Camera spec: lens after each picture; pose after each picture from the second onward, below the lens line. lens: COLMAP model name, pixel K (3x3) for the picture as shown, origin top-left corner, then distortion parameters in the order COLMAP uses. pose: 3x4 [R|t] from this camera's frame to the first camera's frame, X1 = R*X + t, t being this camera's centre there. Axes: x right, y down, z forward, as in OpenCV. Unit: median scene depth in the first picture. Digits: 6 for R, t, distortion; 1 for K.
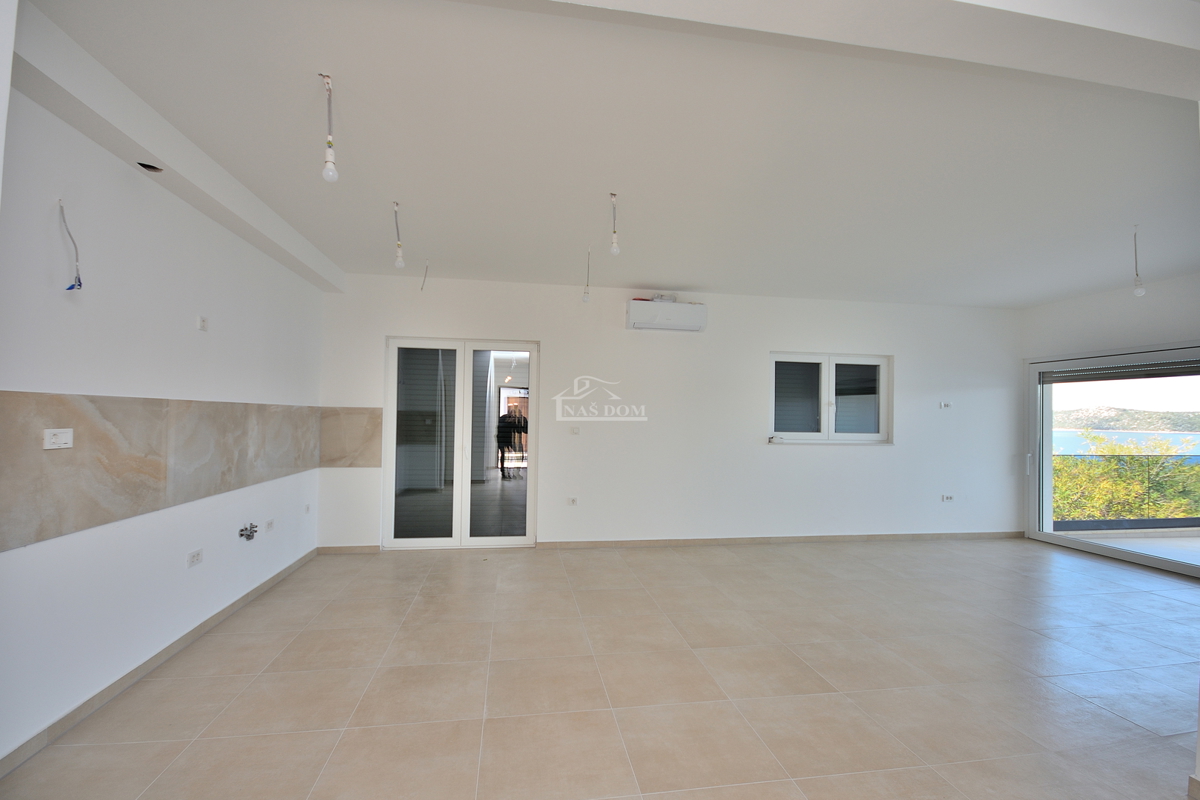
lens RADIAL K [[529.0, 0, 587.9], [0, 529.0, 404.8], [0, 0, 1]] dist [0.010671, -0.007076]
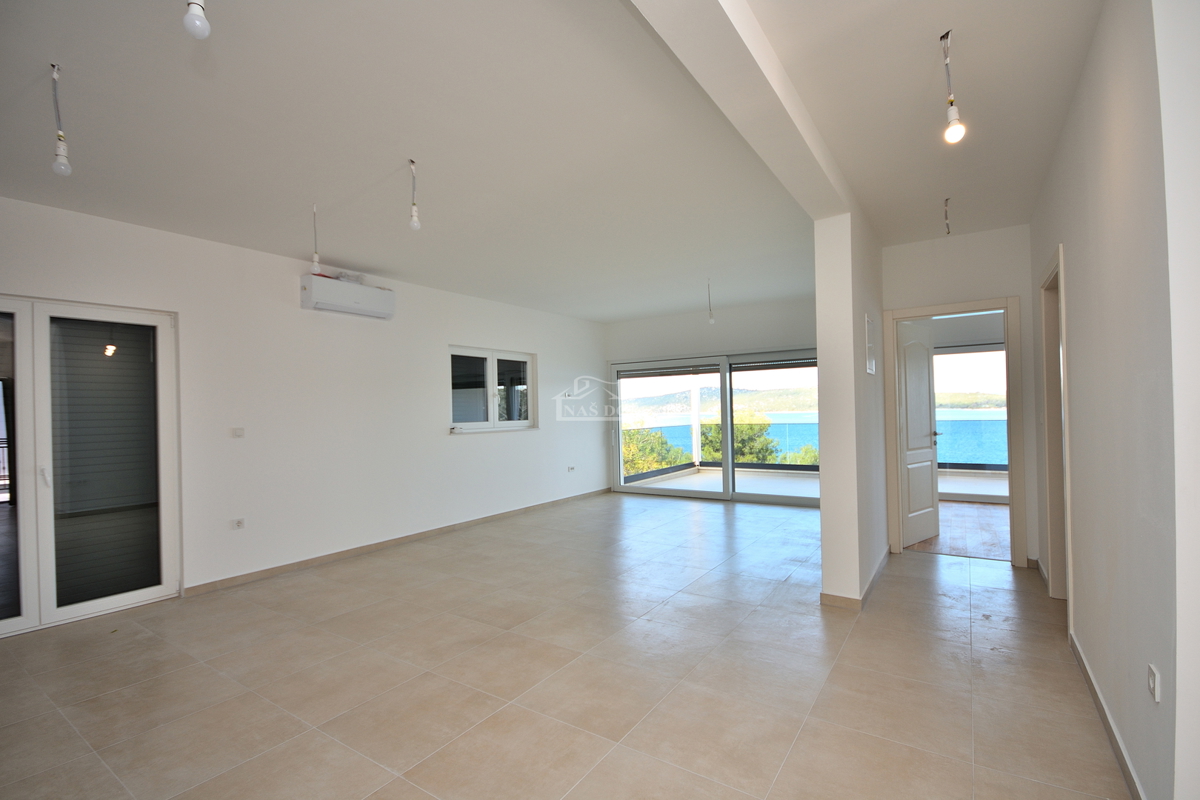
lens RADIAL K [[542.6, 0, 577.3], [0, 542.6, 406.3], [0, 0, 1]] dist [-0.001965, -0.000215]
pose [[0.701739, -0.025739, 0.711969, -0.232398], [0.017852, 0.999669, 0.018544, 0.003480], [-0.712211, -0.000303, 0.701966, 0.084232]]
